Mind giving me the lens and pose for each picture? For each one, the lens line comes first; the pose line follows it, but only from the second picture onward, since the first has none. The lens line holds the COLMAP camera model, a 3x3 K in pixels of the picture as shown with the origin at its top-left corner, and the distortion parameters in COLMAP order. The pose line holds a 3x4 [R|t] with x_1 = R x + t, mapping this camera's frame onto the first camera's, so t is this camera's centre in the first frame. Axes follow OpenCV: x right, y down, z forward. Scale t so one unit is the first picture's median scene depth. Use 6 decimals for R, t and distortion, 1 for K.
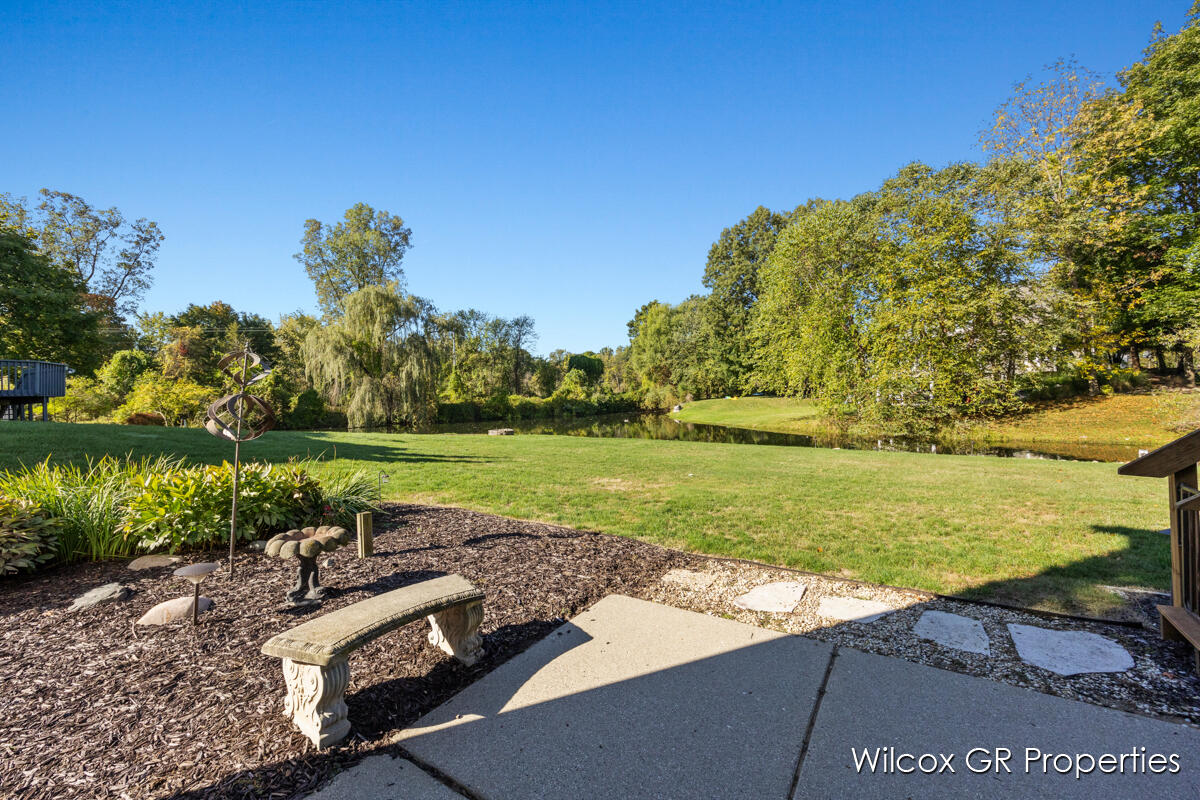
lens RADIAL K [[488.7, 0, 588.7], [0, 488.7, 398.2], [0, 0, 1]] dist [-0.003822, -0.000780]
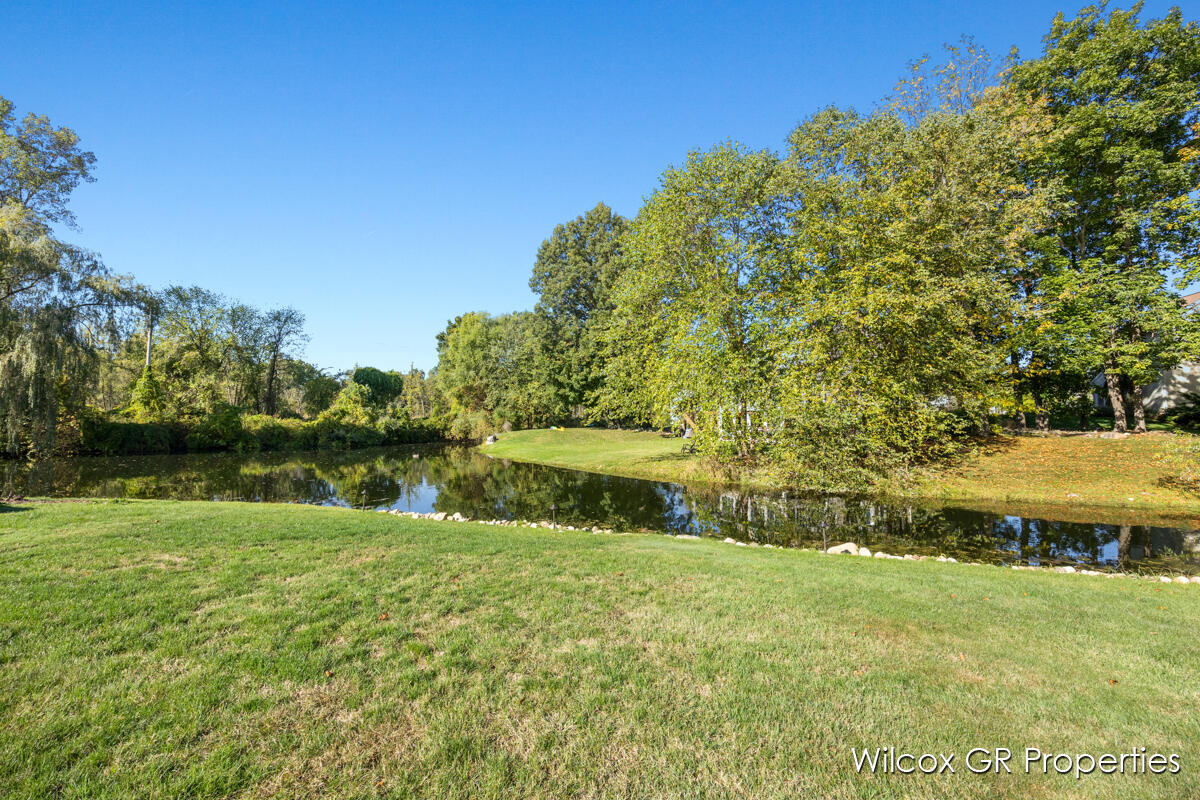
lens RADIAL K [[488.7, 0, 602.1], [0, 488.7, 398.6], [0, 0, 1]] dist [-0.003822, -0.000780]
pose [[0.921971, 0.055200, 0.383304, 0.035858], [-0.031325, 0.997176, -0.068258, 0.002991], [-0.385990, 0.050925, 0.921096, 0.179628]]
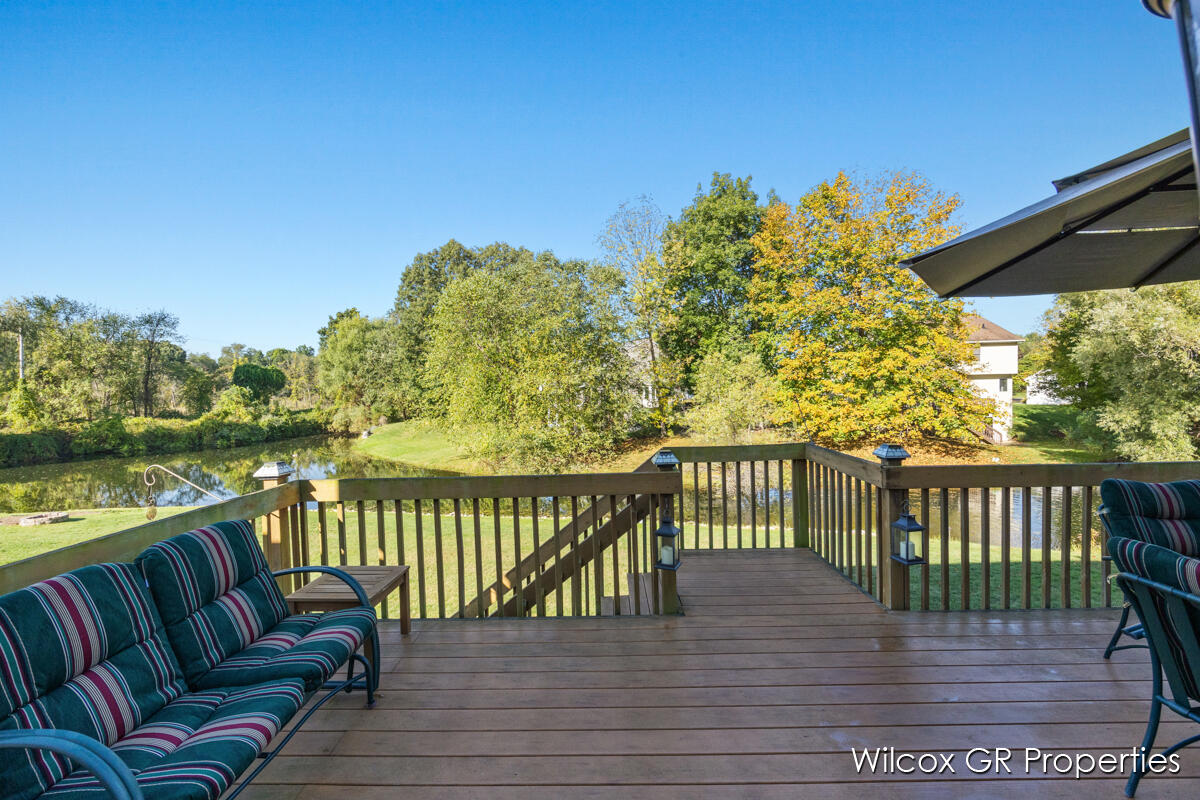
lens RADIAL K [[488.7, 0, 605.5], [0, 488.7, 396.9], [0, 0, 1]] dist [-0.003822, -0.000780]
pose [[0.838347, 0.010606, 0.545034, 0.047822], [-0.007634, 0.999941, -0.007716, -0.041238], [-0.545084, 0.002308, 0.838378, -0.035467]]
